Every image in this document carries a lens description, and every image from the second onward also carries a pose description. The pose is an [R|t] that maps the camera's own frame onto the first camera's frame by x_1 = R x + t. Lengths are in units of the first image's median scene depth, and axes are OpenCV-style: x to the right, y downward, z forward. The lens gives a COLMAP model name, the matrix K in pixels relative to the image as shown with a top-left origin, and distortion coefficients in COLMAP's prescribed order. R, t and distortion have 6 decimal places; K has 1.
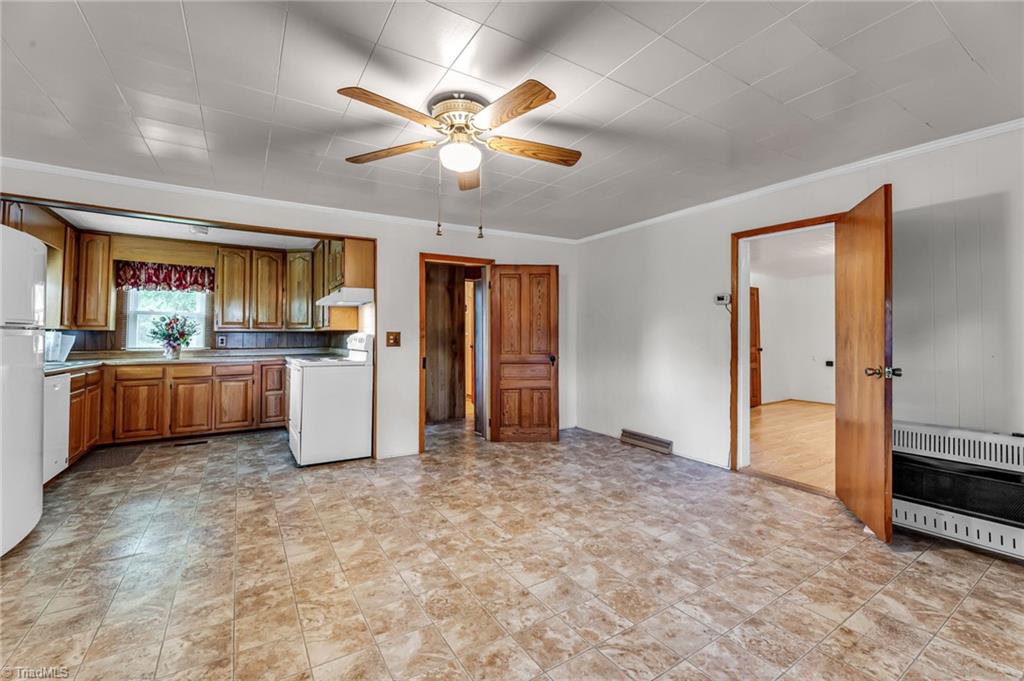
lens RADIAL K [[426.6, 0, 515.1], [0, 426.6, 326.9], [0, 0, 1]] dist [-0.002394, -0.000103]
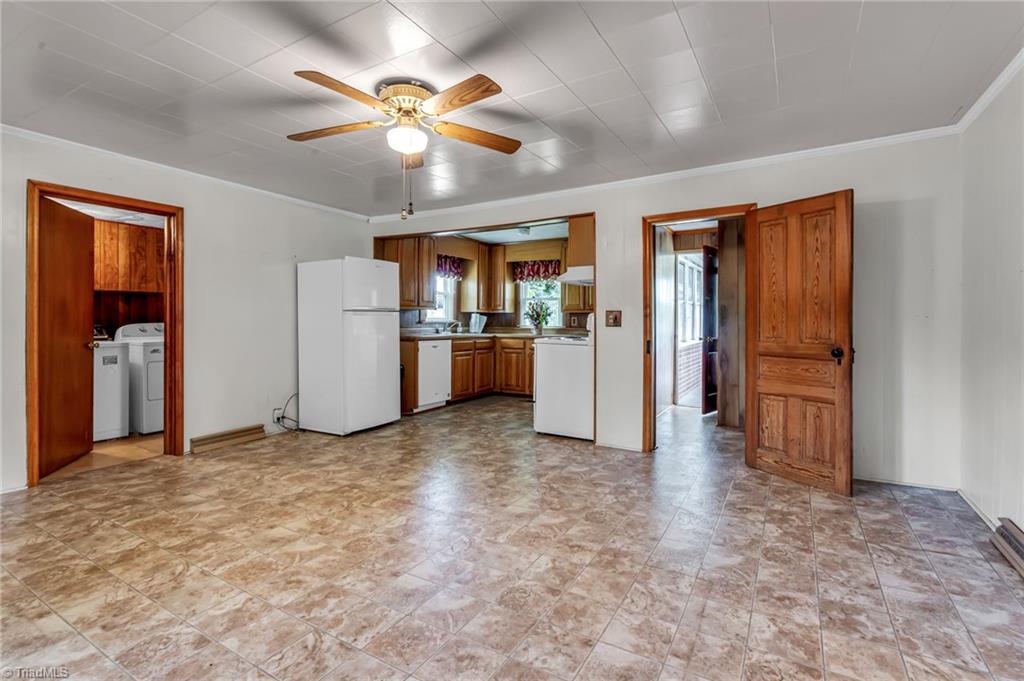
lens RADIAL K [[474.8, 0, 513.8], [0, 474.8, 315.7], [0, 0, 1]] dist [-0.004359, -0.001011]
pose [[0.453234, -0.005807, -0.891373, 0.458619], [0.019728, 0.999799, 0.003518, 0.013038], [0.891173, -0.019180, 0.453258, 0.308827]]
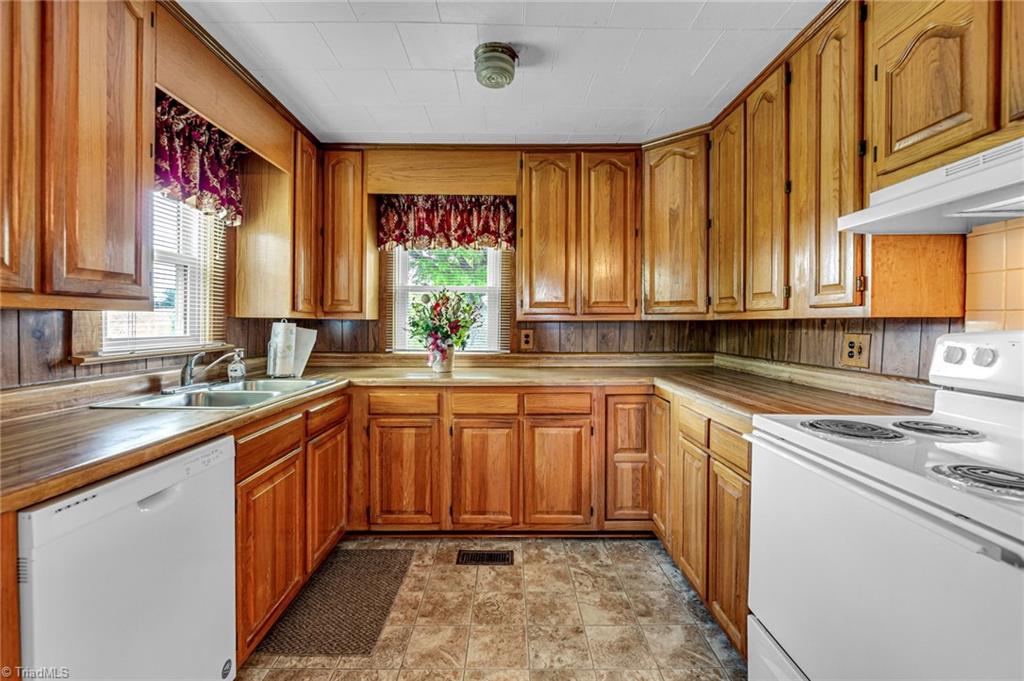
lens RADIAL K [[455.3, 0, 509.8], [0, 455.3, 327.8], [0, 0, 1]] dist [-0.001685, -0.000141]
pose [[0.839726, 0.007811, -0.542955, -0.459640], [0.011485, 0.999417, 0.032139, 0.001504], [0.542890, -0.033224, 0.839147, 0.591583]]
